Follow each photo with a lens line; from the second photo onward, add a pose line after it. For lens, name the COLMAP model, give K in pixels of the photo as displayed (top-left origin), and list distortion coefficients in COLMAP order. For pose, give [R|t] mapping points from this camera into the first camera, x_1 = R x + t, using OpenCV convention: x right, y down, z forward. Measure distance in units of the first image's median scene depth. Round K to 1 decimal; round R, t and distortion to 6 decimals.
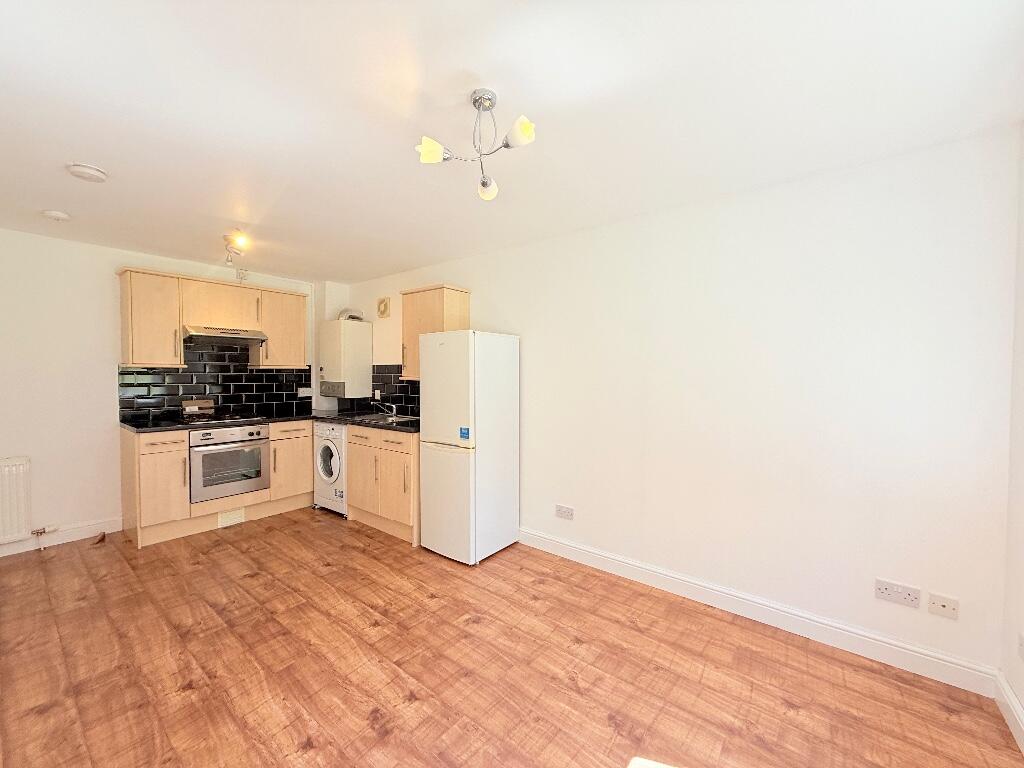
lens RADIAL K [[413.8, 0, 505.4], [0, 413.8, 395.0], [0, 0, 1]] dist [-0.000069, 0.000166]
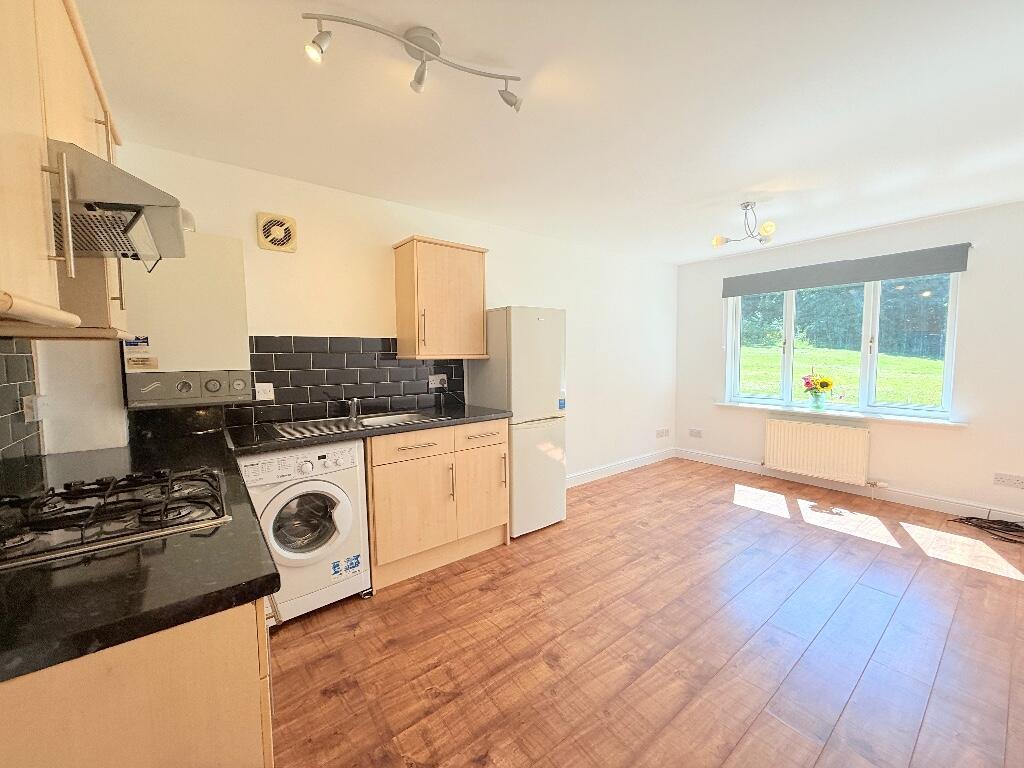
lens RADIAL K [[416.5, 0, 512.0], [0, 416.5, 384.0], [0, 0, 1]] dist [0.005930, 0.000276]
pose [[0.209213, -0.074266, 0.975046, -1.429940], [0.056237, 0.996375, 0.063824, -0.048387], [-0.976252, 0.041481, 0.212631, 1.045771]]
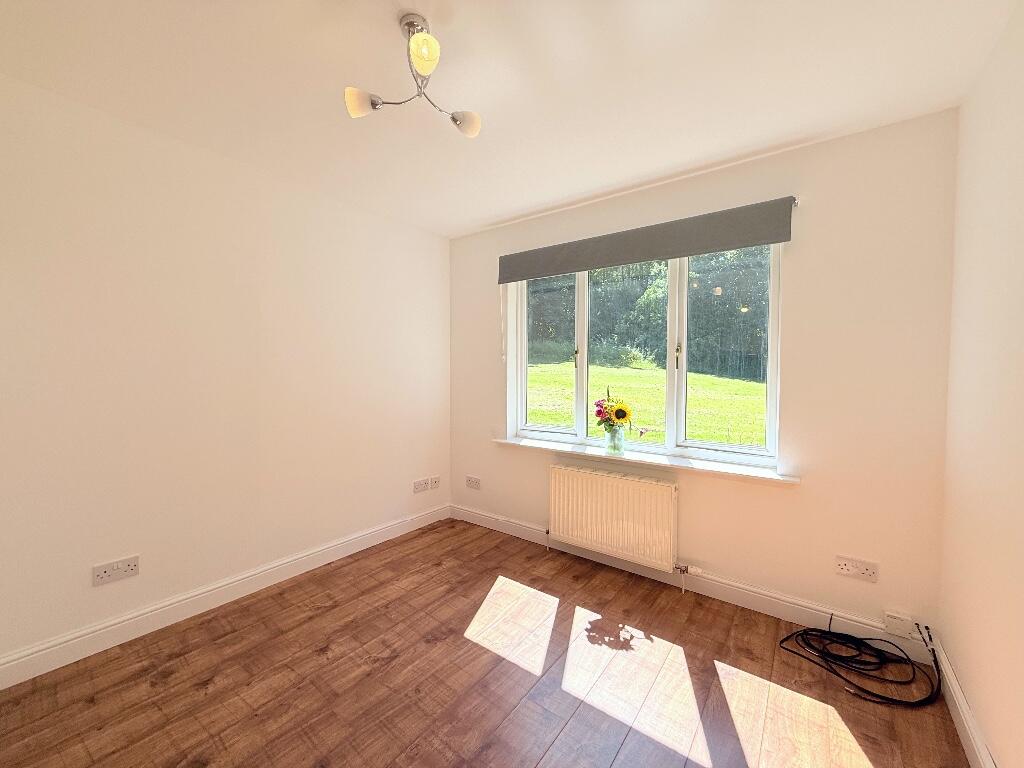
lens RADIAL K [[404.1, 0, 510.2], [0, 404.1, 386.5], [0, 0, 1]] dist [0.000850, 0.000218]
pose [[-0.041540, -0.039497, 0.998356, -0.601664], [0.040131, 0.998346, 0.041166, 0.000777], [-0.998331, 0.041775, -0.039886, 0.520734]]
